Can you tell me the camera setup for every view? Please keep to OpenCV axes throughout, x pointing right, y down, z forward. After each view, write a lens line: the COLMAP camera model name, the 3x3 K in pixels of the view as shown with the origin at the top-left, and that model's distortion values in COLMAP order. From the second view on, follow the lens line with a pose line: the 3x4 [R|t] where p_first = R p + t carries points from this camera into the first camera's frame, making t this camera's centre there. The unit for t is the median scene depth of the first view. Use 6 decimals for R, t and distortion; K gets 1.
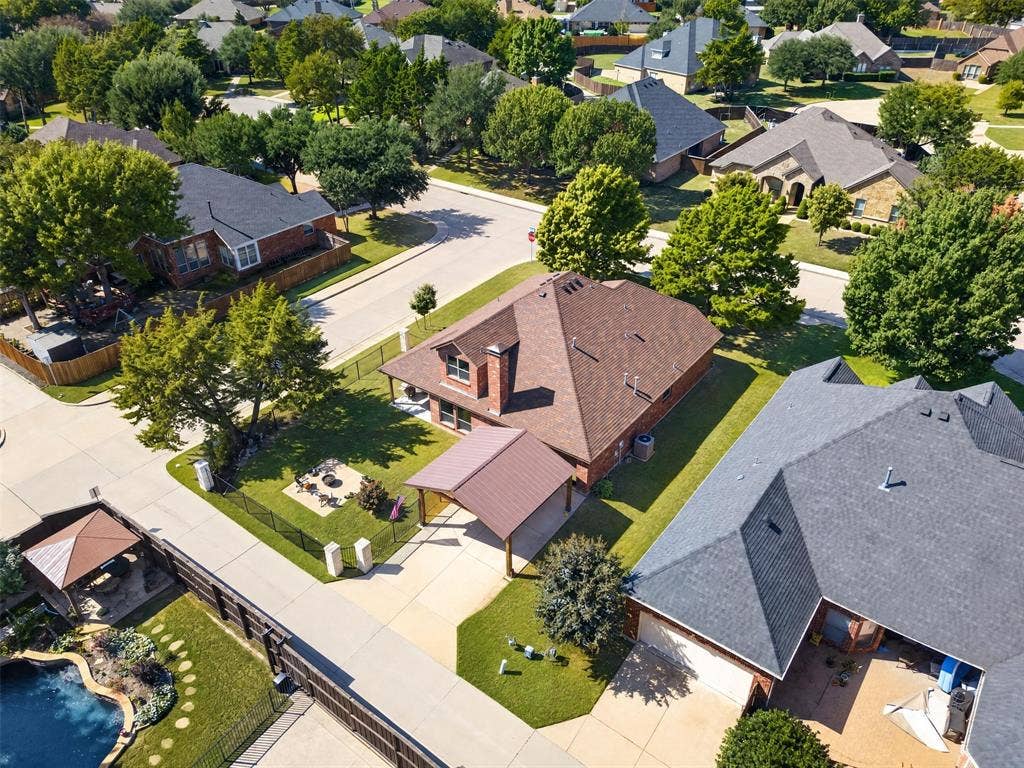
lens RADIAL K [[732.0, 0, 513.2], [0, 732.0, 385.5], [0, 0, 1]] dist [0.005269, 0.002982]
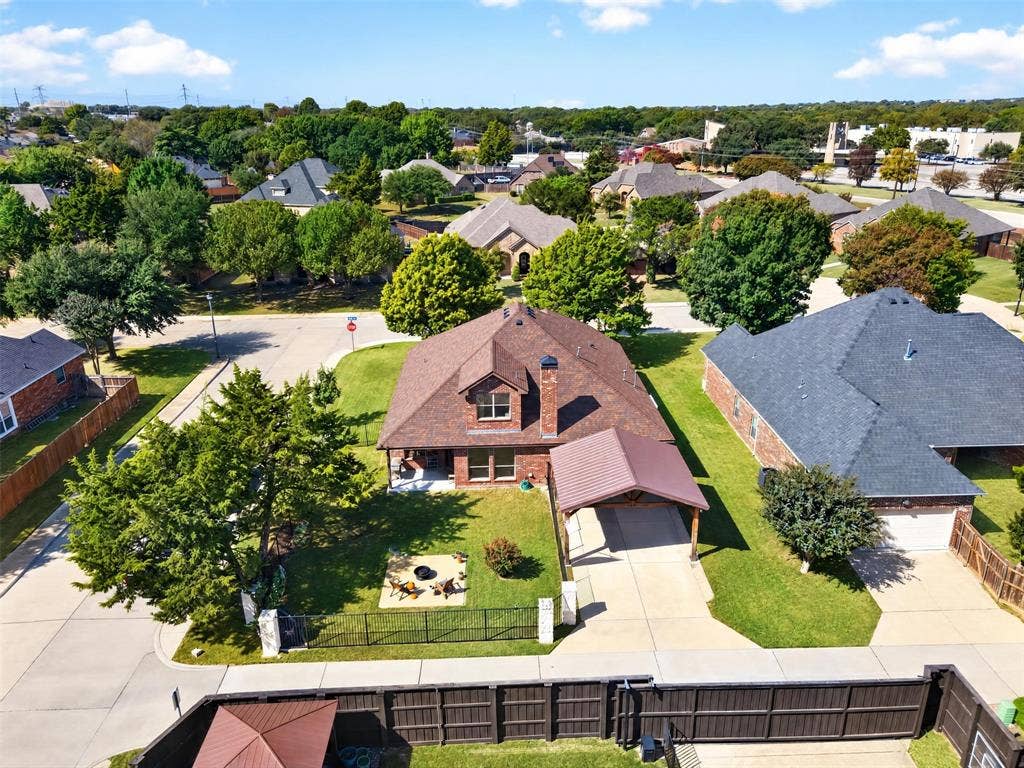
lens RADIAL K [[732.0, 0, 514.2], [0, 732.0, 380.8], [0, 0, 1]] dist [0.005269, 0.002982]
pose [[0.770253, -0.216441, 0.599886, -0.531607], [0.349147, 0.930271, -0.112659, 0.052943], [-0.533672, 0.296224, 0.792114, 0.231917]]
